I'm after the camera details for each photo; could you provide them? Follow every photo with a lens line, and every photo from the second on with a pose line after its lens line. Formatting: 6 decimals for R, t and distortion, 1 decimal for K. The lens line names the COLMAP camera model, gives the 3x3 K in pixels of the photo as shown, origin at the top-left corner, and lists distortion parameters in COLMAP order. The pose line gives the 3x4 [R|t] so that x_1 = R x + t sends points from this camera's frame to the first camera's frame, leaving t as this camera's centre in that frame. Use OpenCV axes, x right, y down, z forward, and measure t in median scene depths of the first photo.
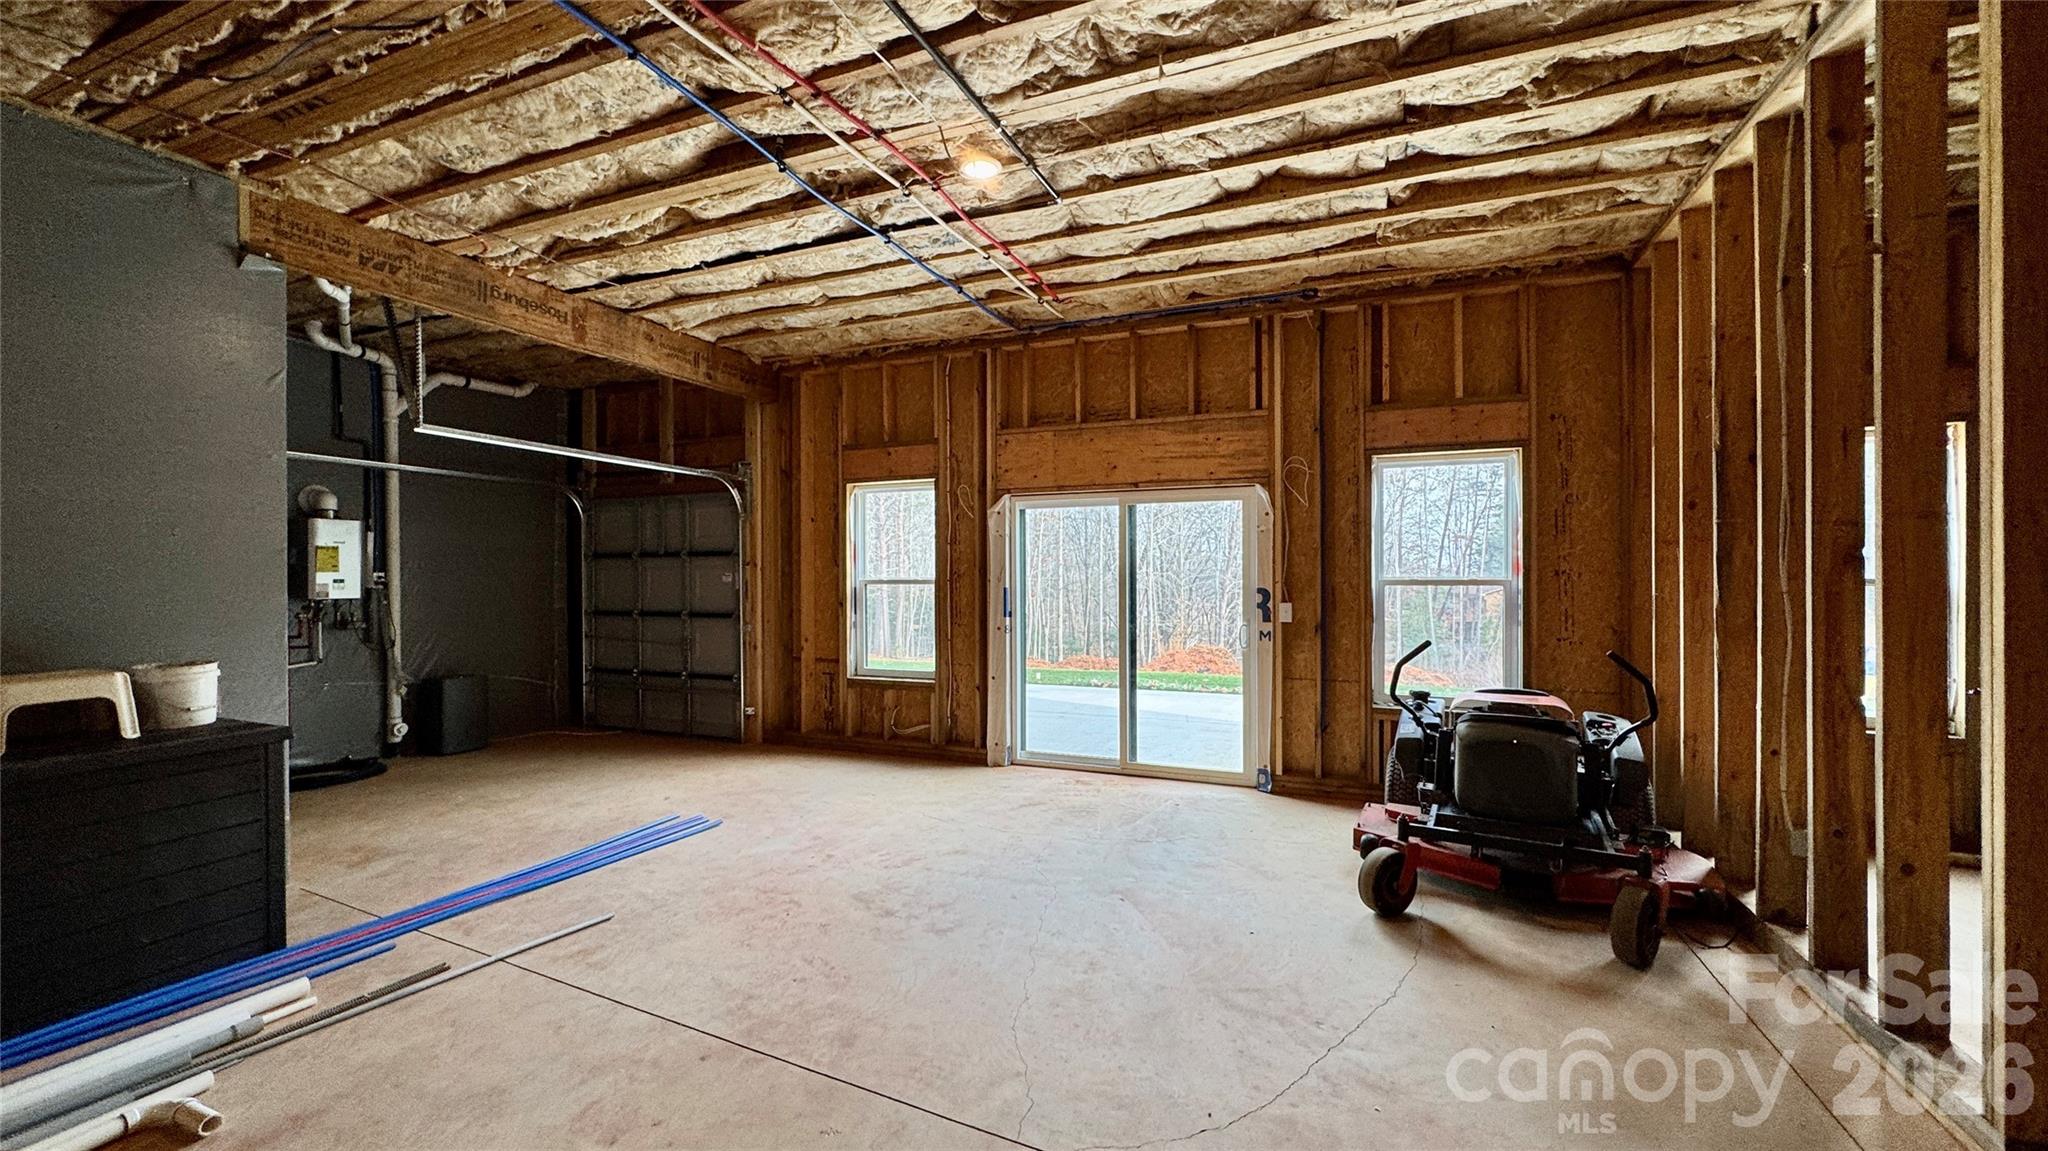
lens RADIAL K [[811.6, 0, 1025.0], [0, 811.6, 577.4], [0, 0, 1]] dist [0.001580, 0.000273]
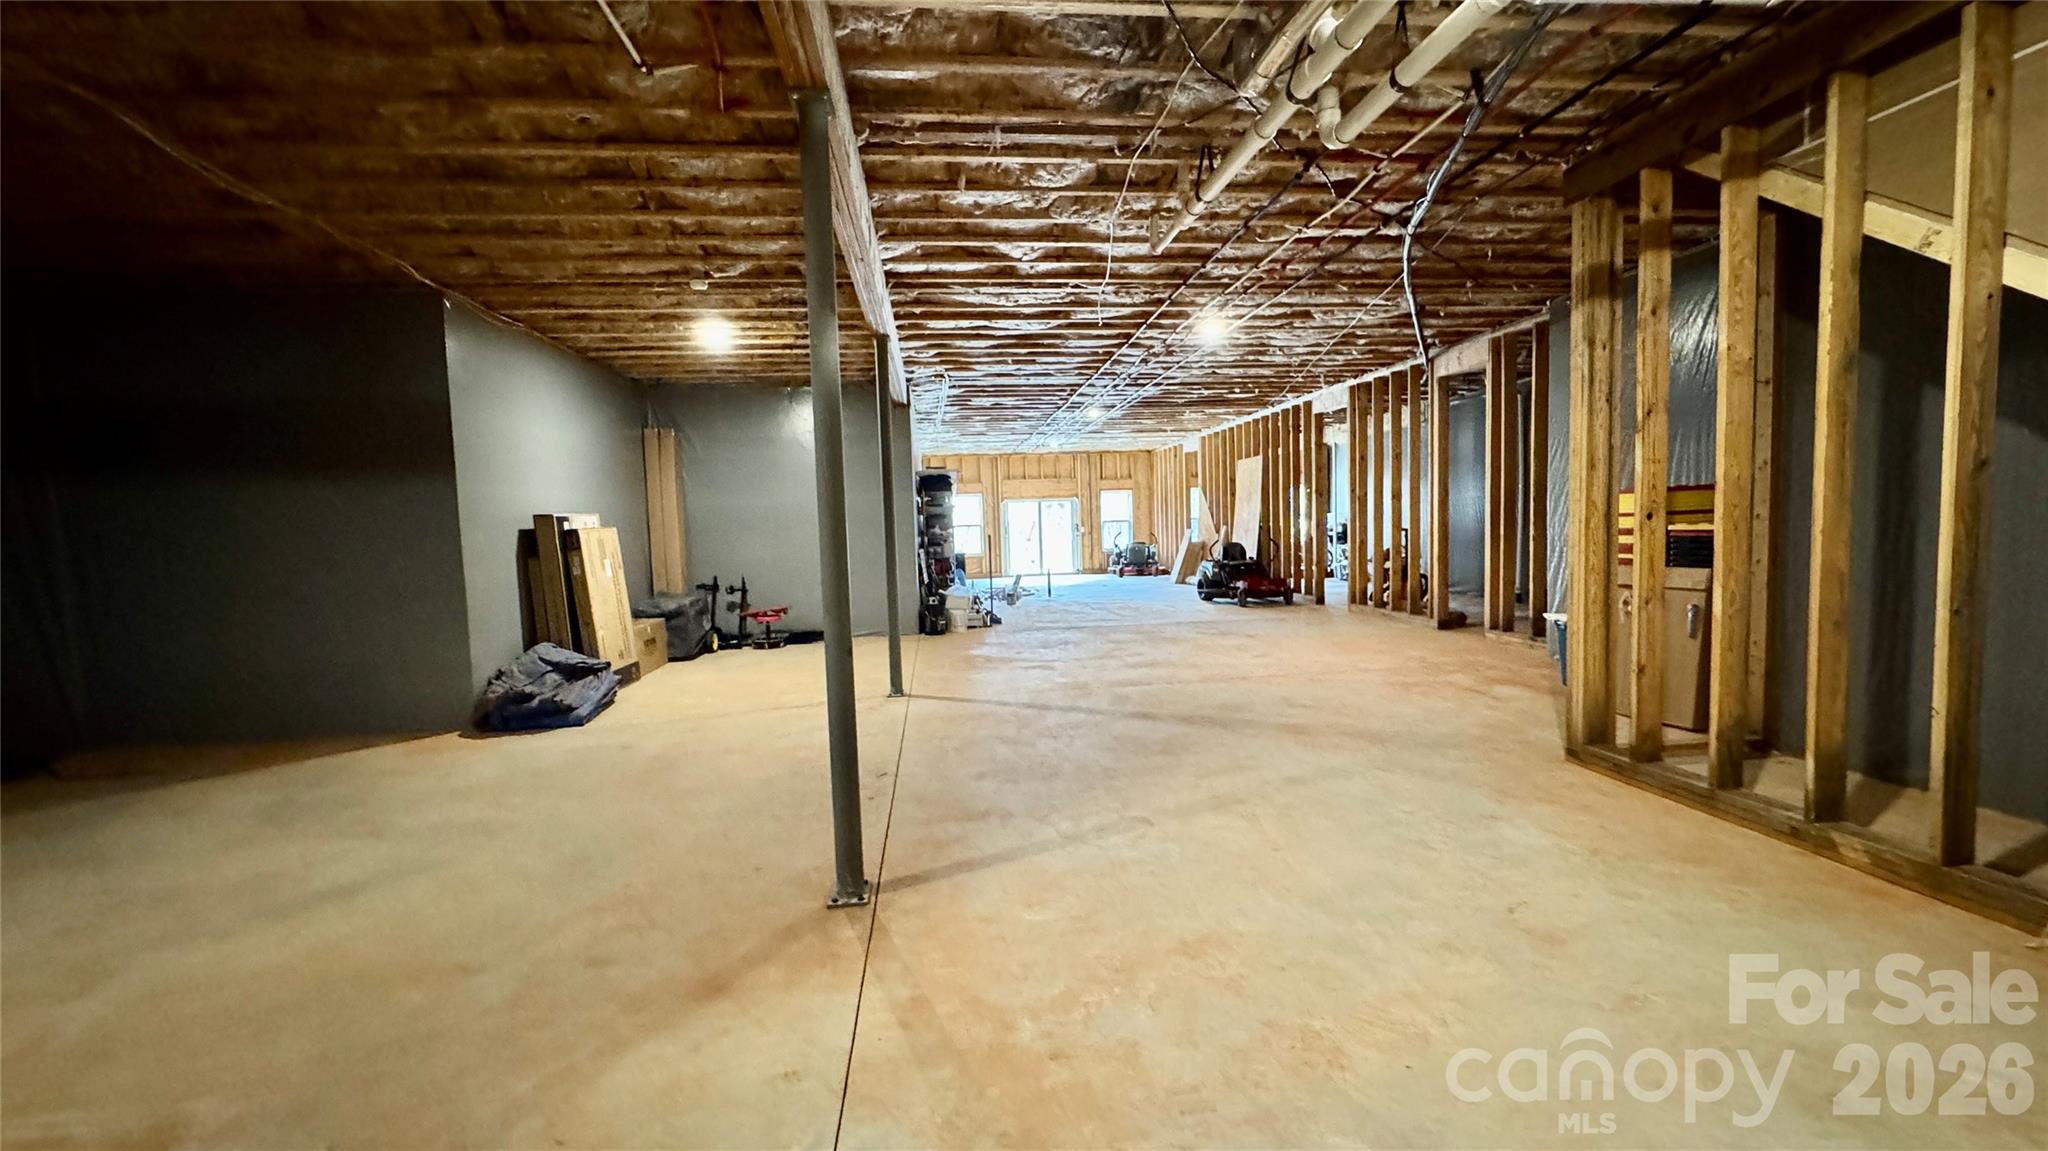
lens RADIAL K [[811.6, 0, 1026.1], [0, 811.6, 577.2], [0, 0, 1]] dist [0.001580, 0.000273]
pose [[0.874782, -0.062894, 0.480417, -1.922312], [0.035000, 0.997152, 0.066811, 0.001042], [-0.483250, -0.041631, 0.874492, -2.456534]]
